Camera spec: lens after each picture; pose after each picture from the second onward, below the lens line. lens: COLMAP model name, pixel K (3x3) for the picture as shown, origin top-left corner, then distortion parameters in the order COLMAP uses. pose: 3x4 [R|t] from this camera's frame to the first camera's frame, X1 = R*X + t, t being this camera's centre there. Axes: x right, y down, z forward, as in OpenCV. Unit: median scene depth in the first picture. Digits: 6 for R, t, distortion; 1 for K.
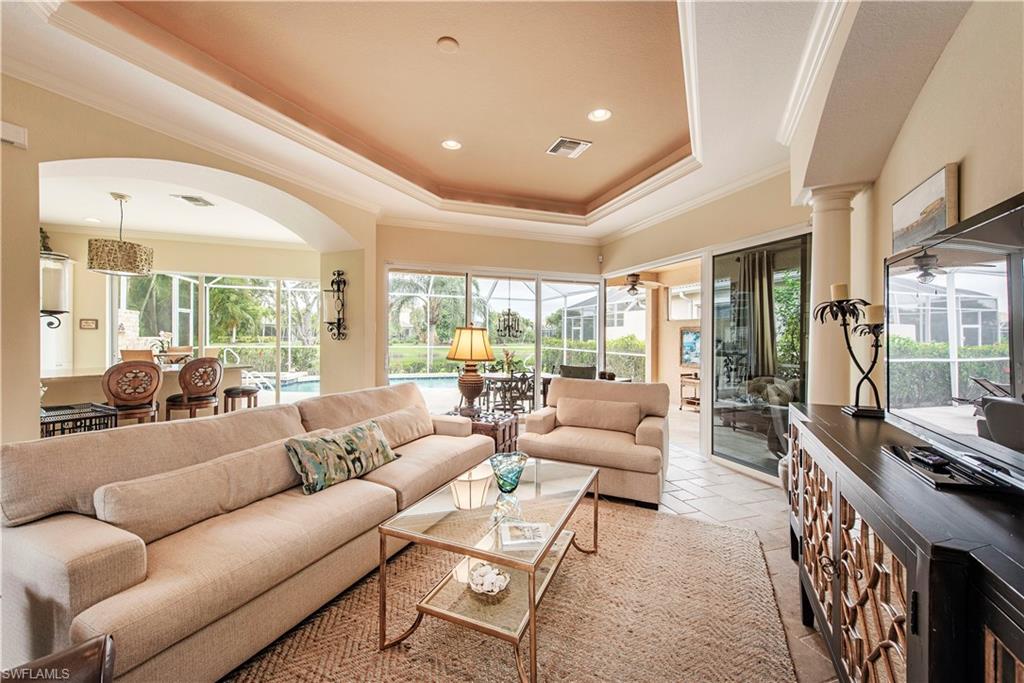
lens RADIAL K [[400.3, 0, 513.9], [0, 400.3, 334.9], [0, 0, 1]] dist [-0.000780, -0.000078]
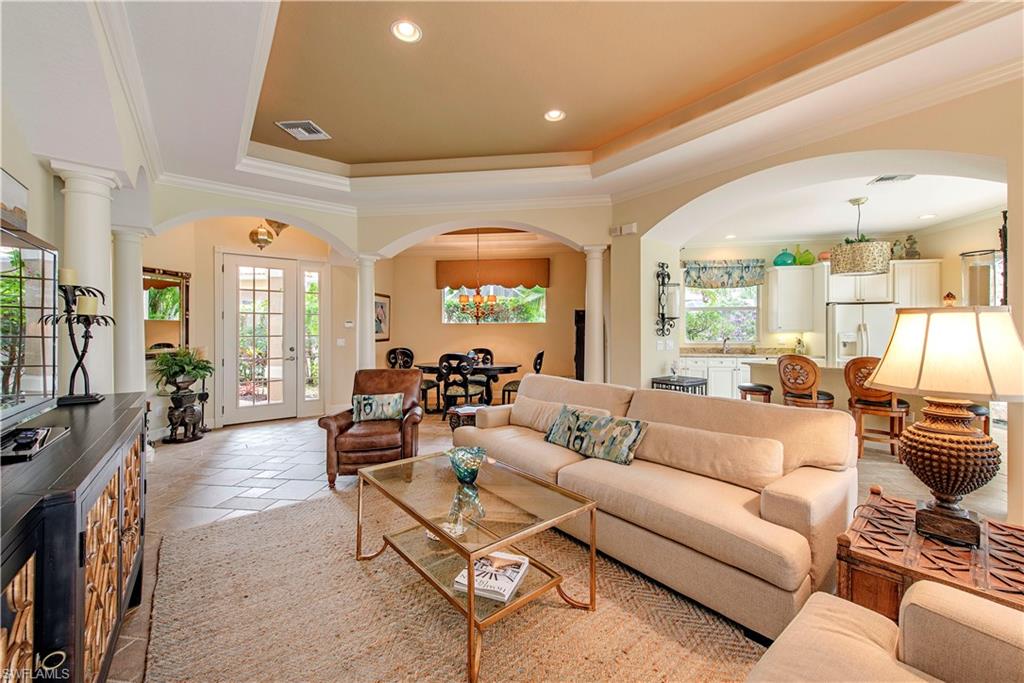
lens RADIAL K [[400.3, 0, 513.9], [0, 400.3, 339.3], [0, 0, 1]] dist [-0.000780, -0.000078]
pose [[-0.437564, 0.006422, -0.899164, 0.688644], [0.004679, 0.999977, 0.004866, 0.016119], [0.899175, -0.002078, -0.437584, 1.246219]]
